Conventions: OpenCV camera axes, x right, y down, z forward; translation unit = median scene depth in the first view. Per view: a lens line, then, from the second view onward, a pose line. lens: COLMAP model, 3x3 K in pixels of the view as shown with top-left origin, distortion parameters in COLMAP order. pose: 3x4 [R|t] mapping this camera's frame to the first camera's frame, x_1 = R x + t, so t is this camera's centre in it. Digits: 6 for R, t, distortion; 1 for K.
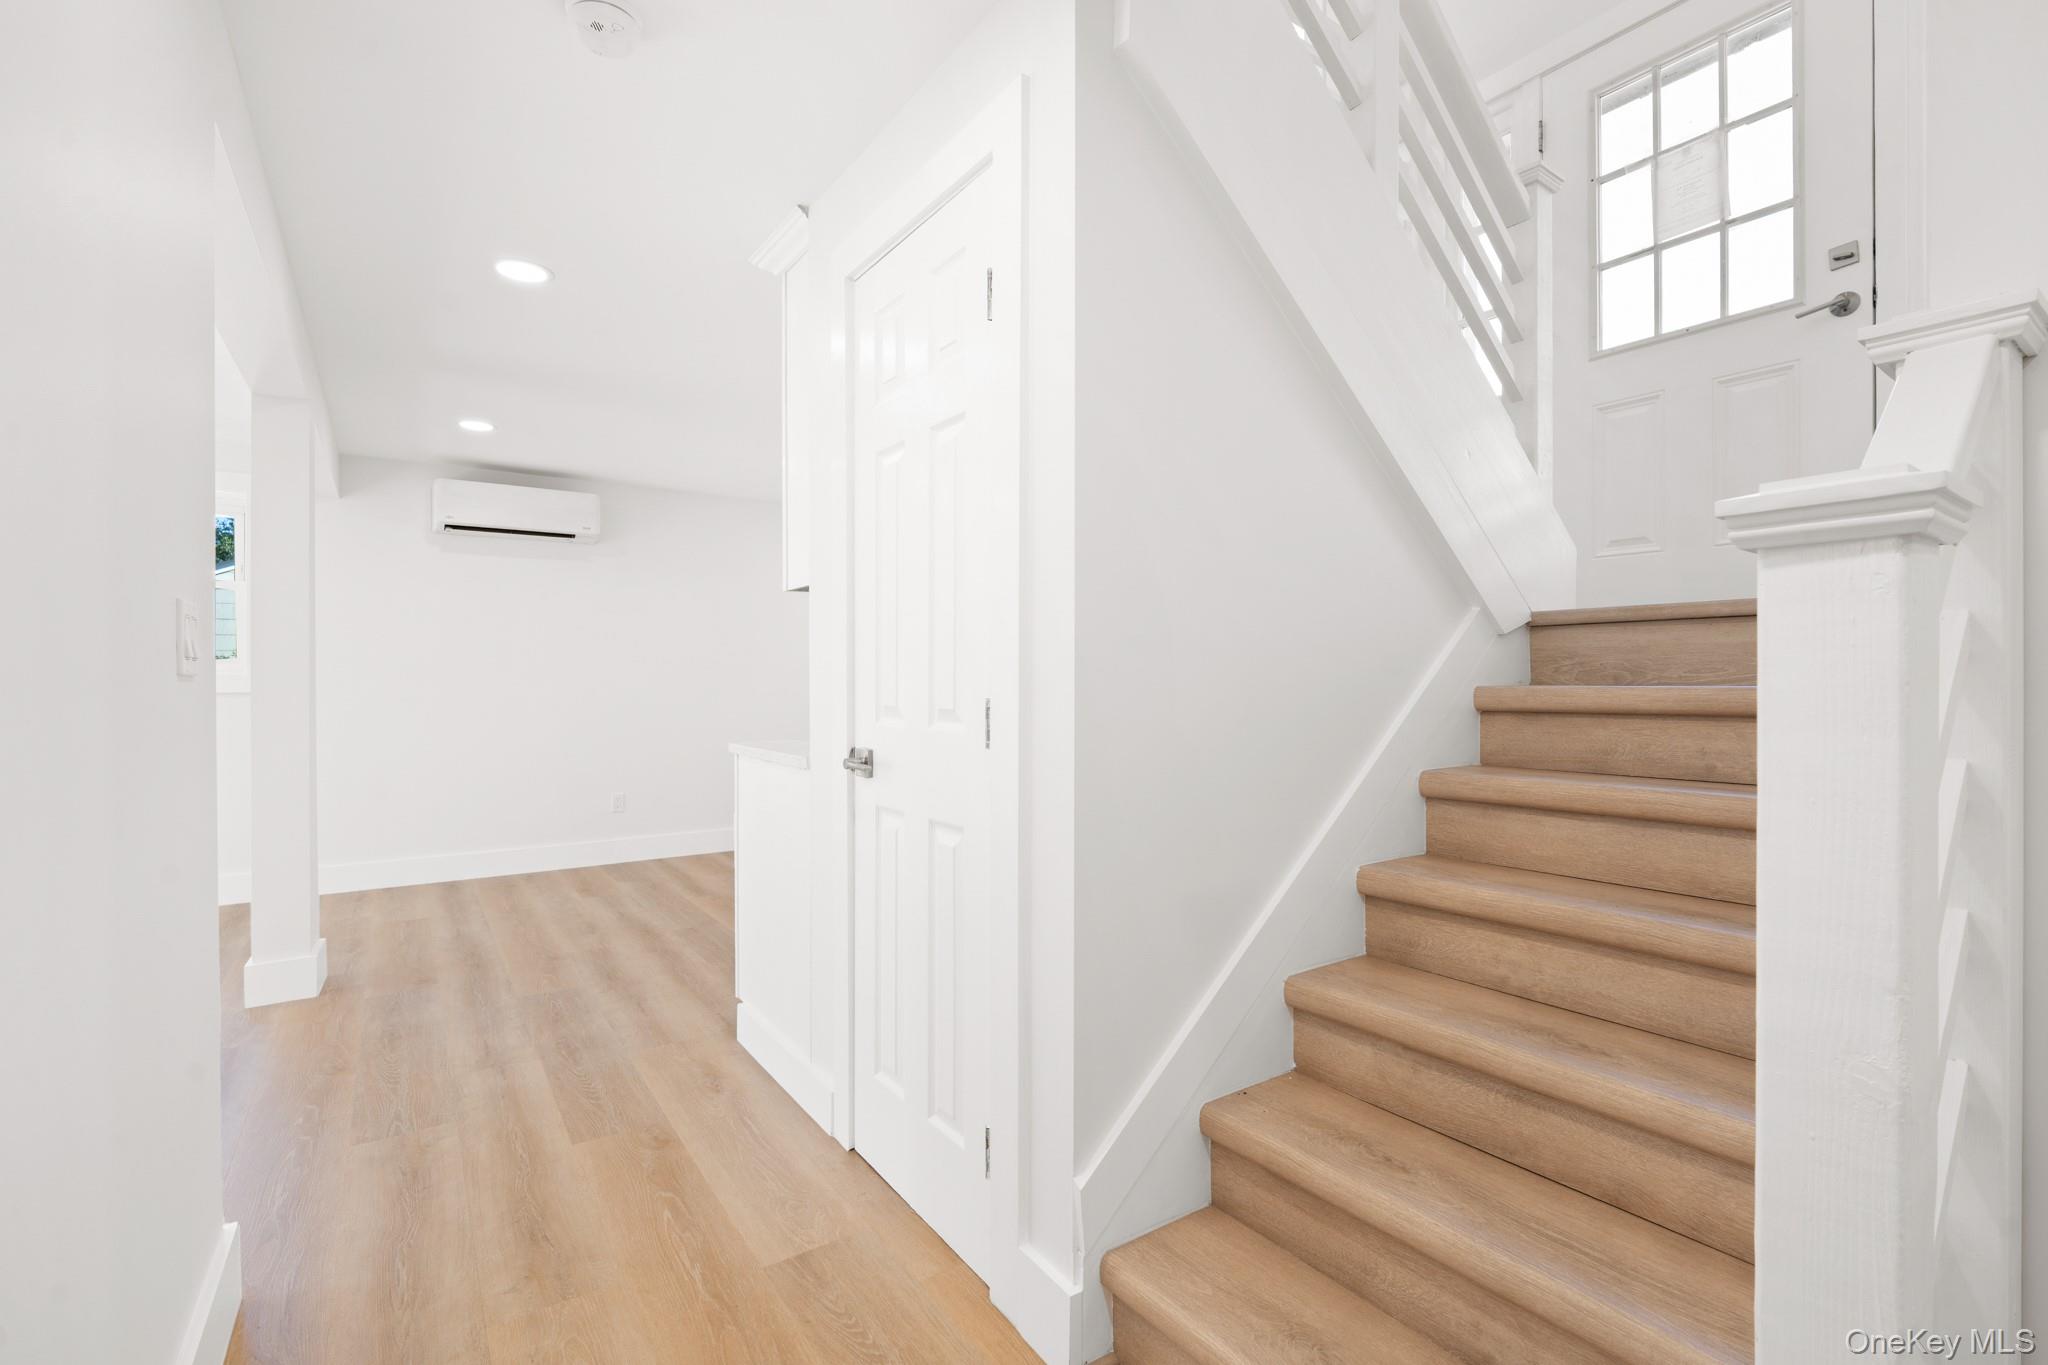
lens RADIAL K [[889.3, 0, 1024.0], [0, 889.3, 682.5], [0, 0, 1]] dist [-0.001843, -0.000722]
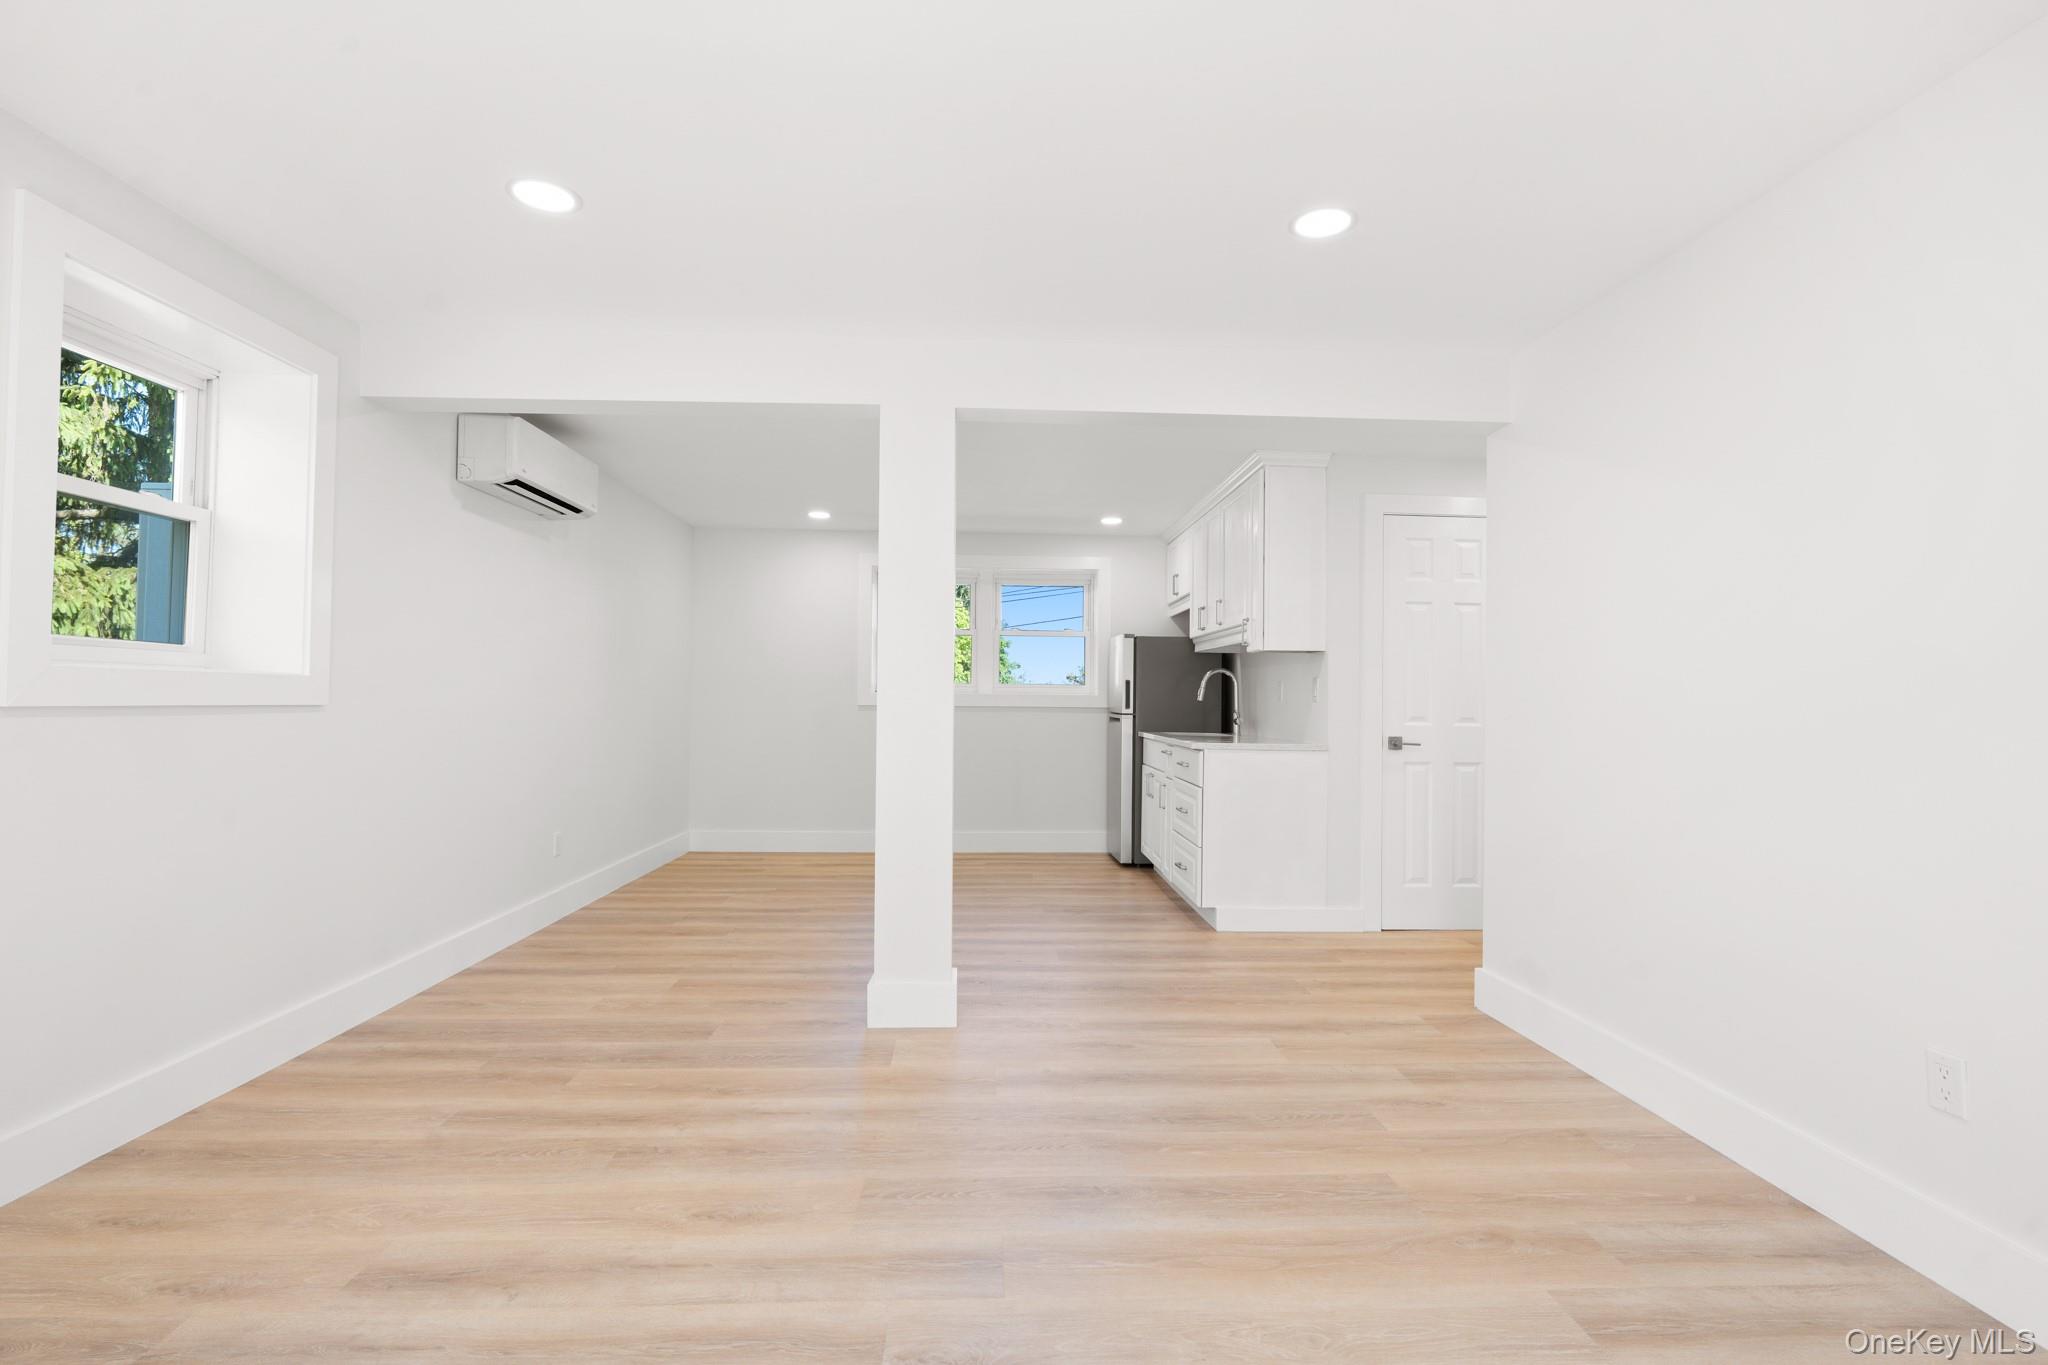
lens RADIAL K [[926.7, 0, 1024.0], [0, 926.7, 682.5], [0, 0, 1]] dist [-0.000625, -0.000060]
pose [[0.517385, 0.025086, 0.855385, -2.334269], [-0.012042, 0.999685, -0.022034, 0.002455], [-0.855668, 0.001099, 0.517524, 0.545088]]
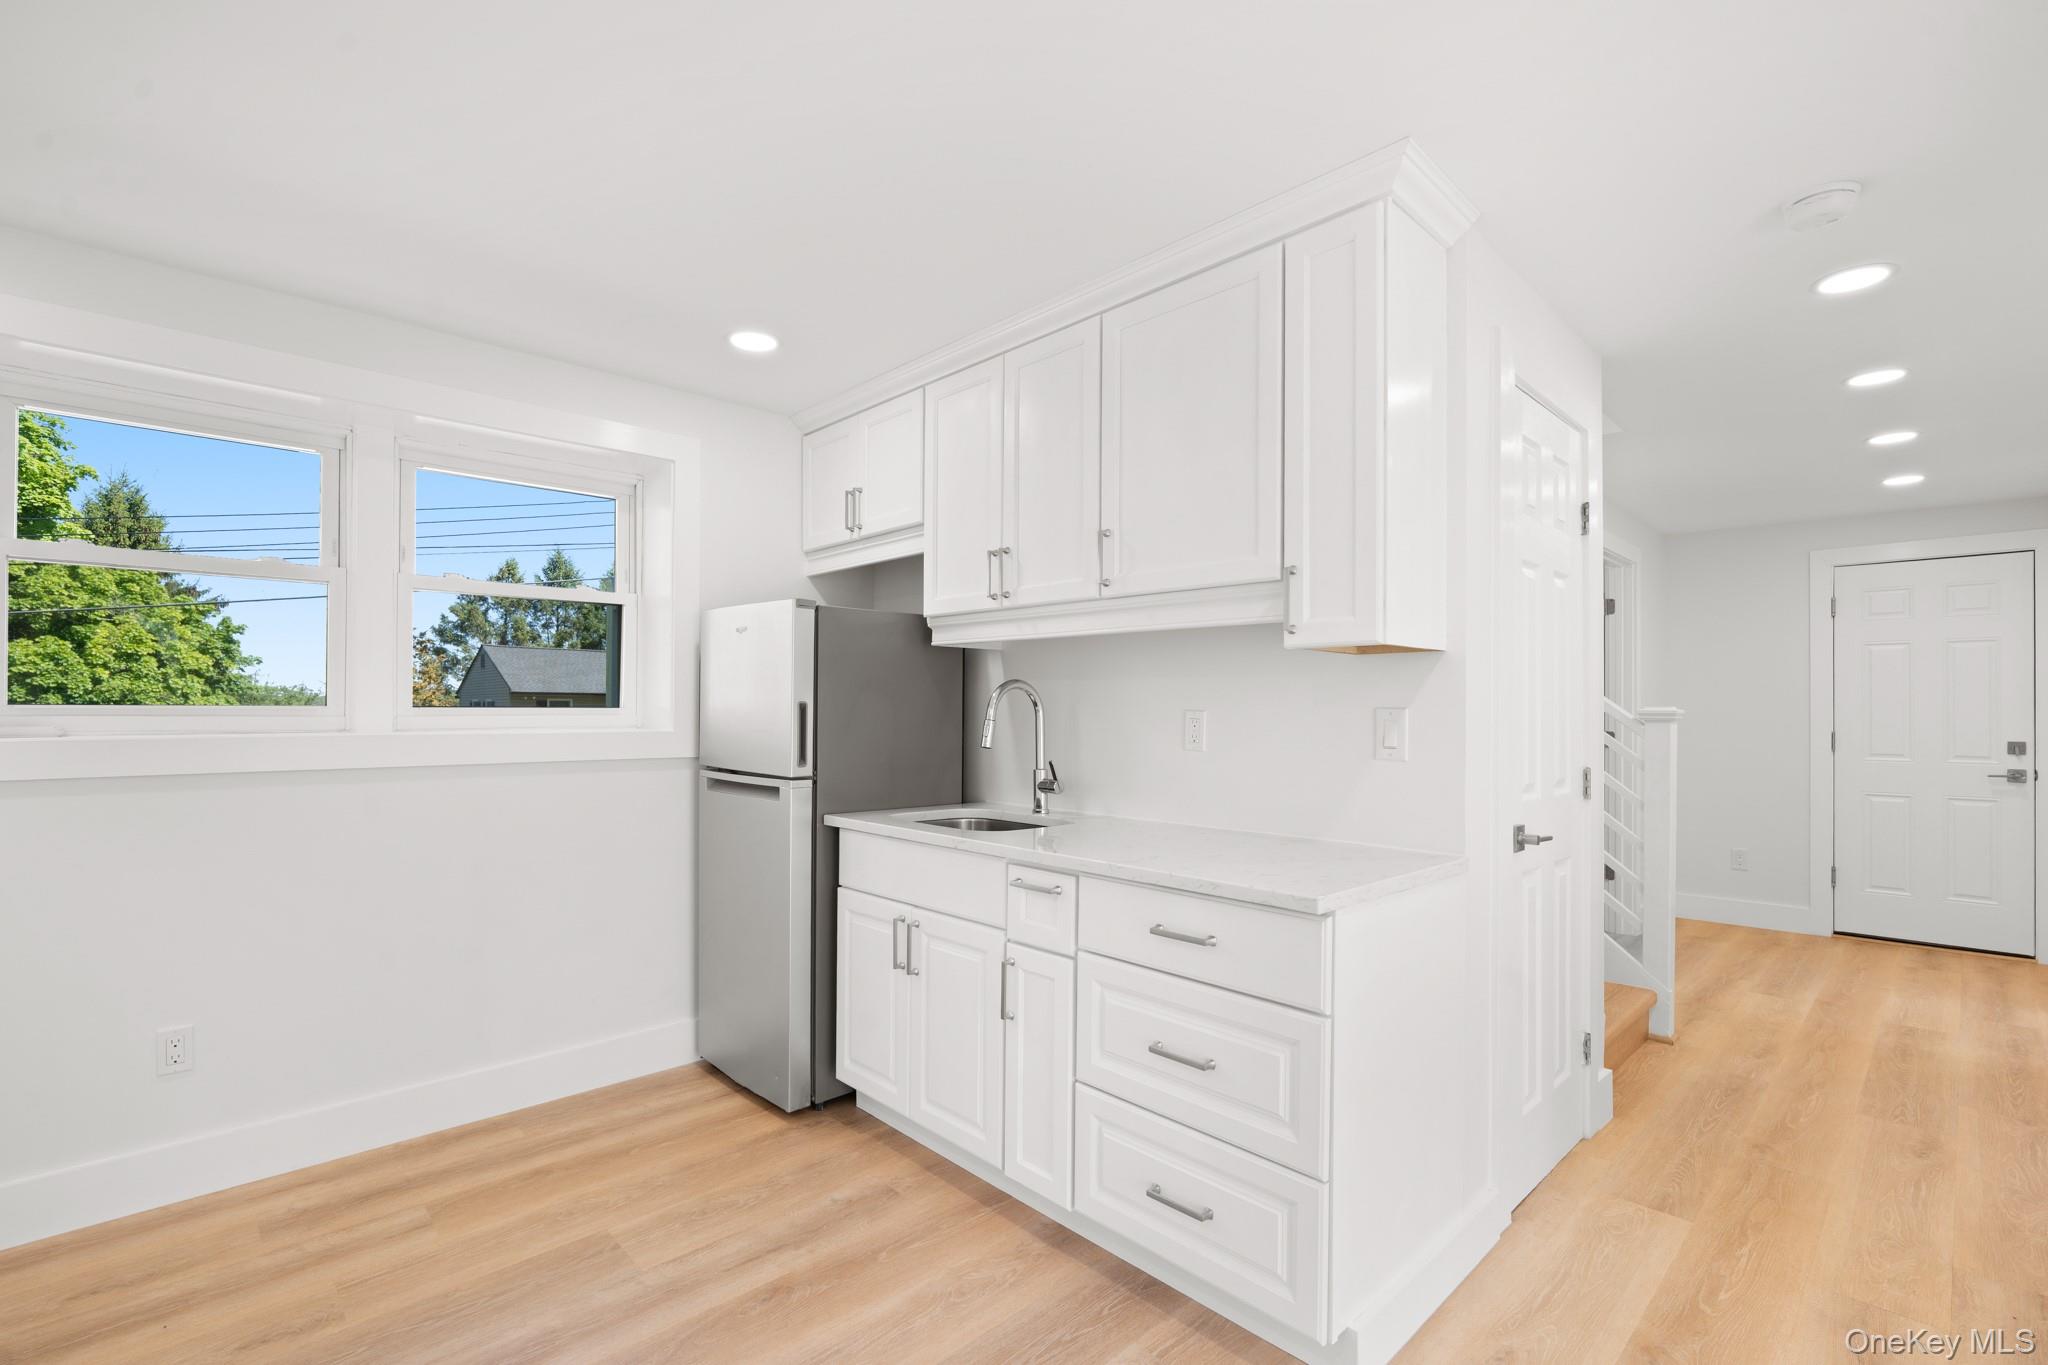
lens RADIAL K [[931.2, 0, 1005.3], [0, 931.2, 700.5], [0, 0, 1]] dist [-0.003351, 0.000371]
pose [[-0.145107, 0.010345, 0.989362, -1.098852], [-0.002423, 0.999939, -0.010811, -0.058732], [-0.989413, -0.003966, -0.145073, 1.612703]]
